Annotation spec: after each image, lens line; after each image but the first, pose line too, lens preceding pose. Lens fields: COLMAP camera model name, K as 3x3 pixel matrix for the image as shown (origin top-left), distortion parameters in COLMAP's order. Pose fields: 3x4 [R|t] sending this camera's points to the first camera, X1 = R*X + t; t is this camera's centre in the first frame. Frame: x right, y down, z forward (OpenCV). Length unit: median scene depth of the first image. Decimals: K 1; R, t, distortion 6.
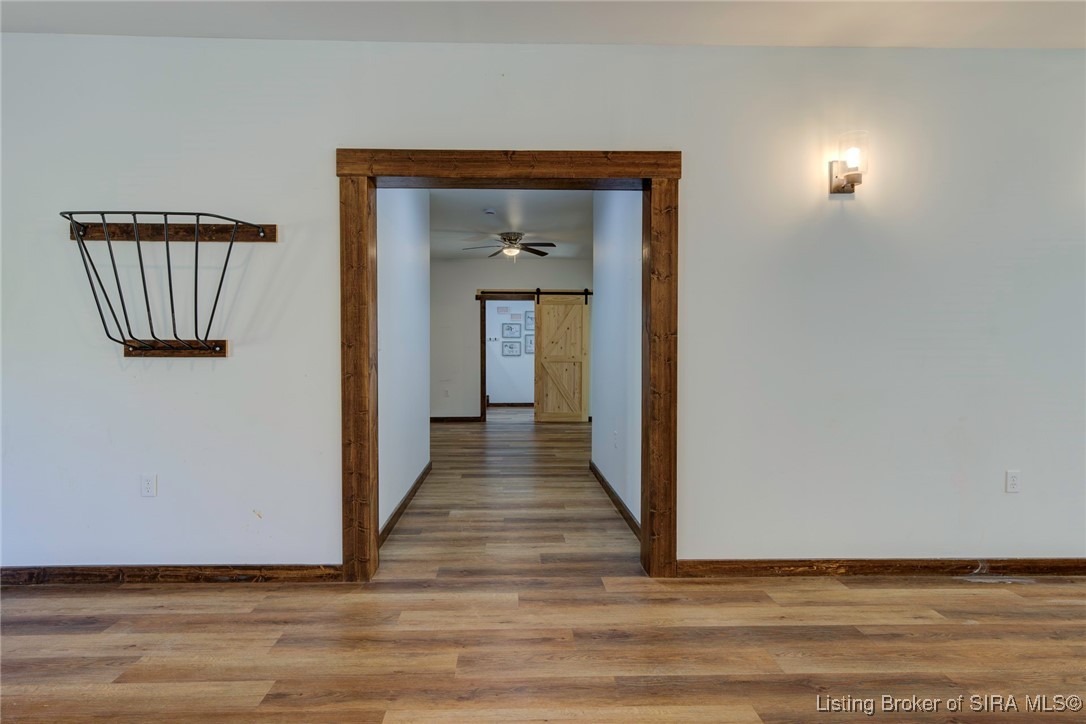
lens RADIAL K [[566.5, 0, 543.0], [0, 566.5, 362.0], [0, 0, 1]] dist [0.011031, 0.000295]
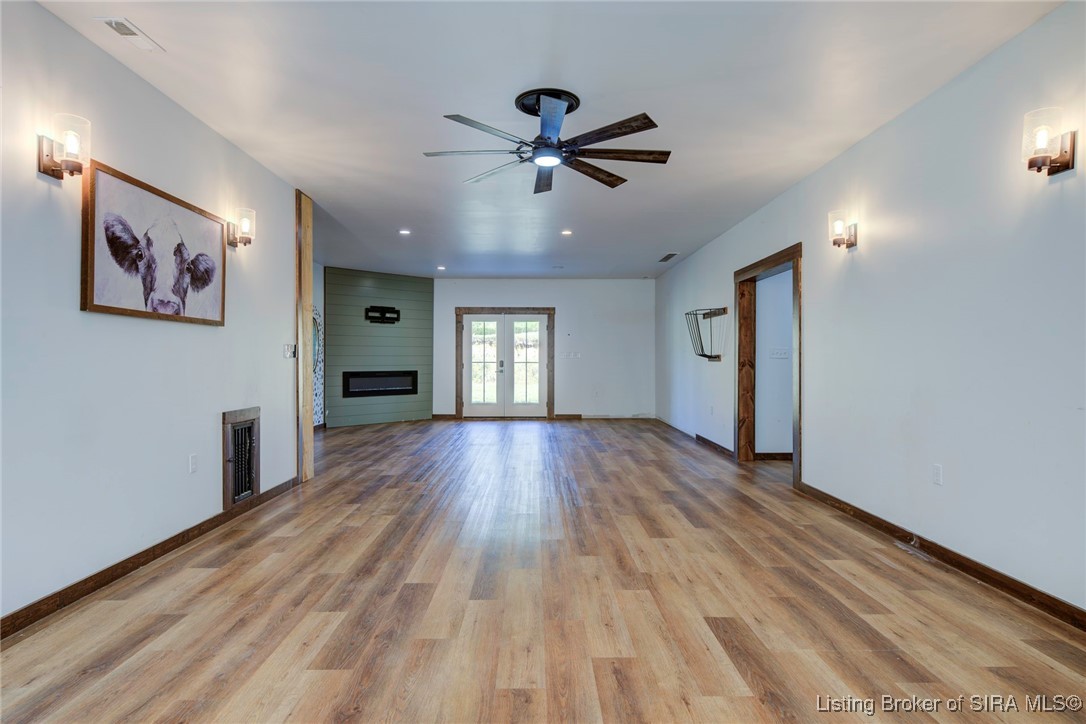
lens RADIAL K [[613.1, 0, 543.0], [0, 613.1, 362.0], [0, 0, 1]] dist [-0.000175, -0.000054]
pose [[-0.011239, 0.001552, -0.999936, 2.151538], [-0.018478, 0.999828, 0.001759, 0.001910], [0.999766, 0.018496, -0.011208, 0.252540]]
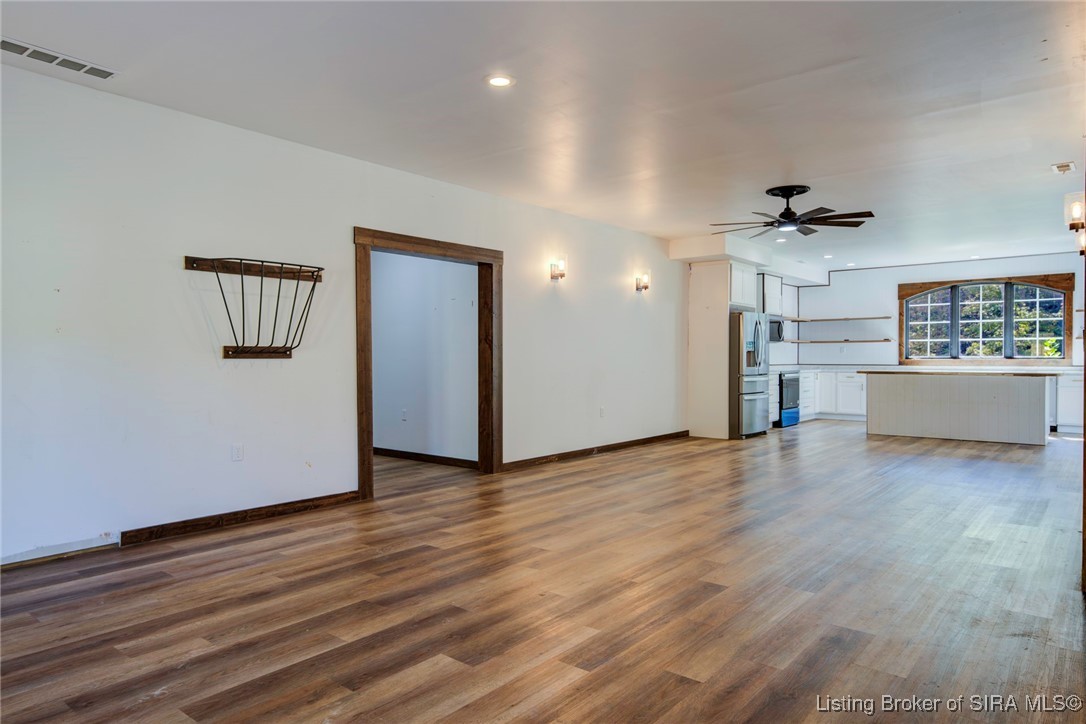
lens RADIAL K [[700.5, 0, 543.0], [0, 700.5, 362.0], [0, 0, 1]] dist [-0.000047, -0.000246]
pose [[0.649797, -0.009357, 0.760050, -1.496242], [0.018923, 0.999813, -0.003869, 0.019577], [-0.759872, 0.016897, 0.649853, -0.655971]]
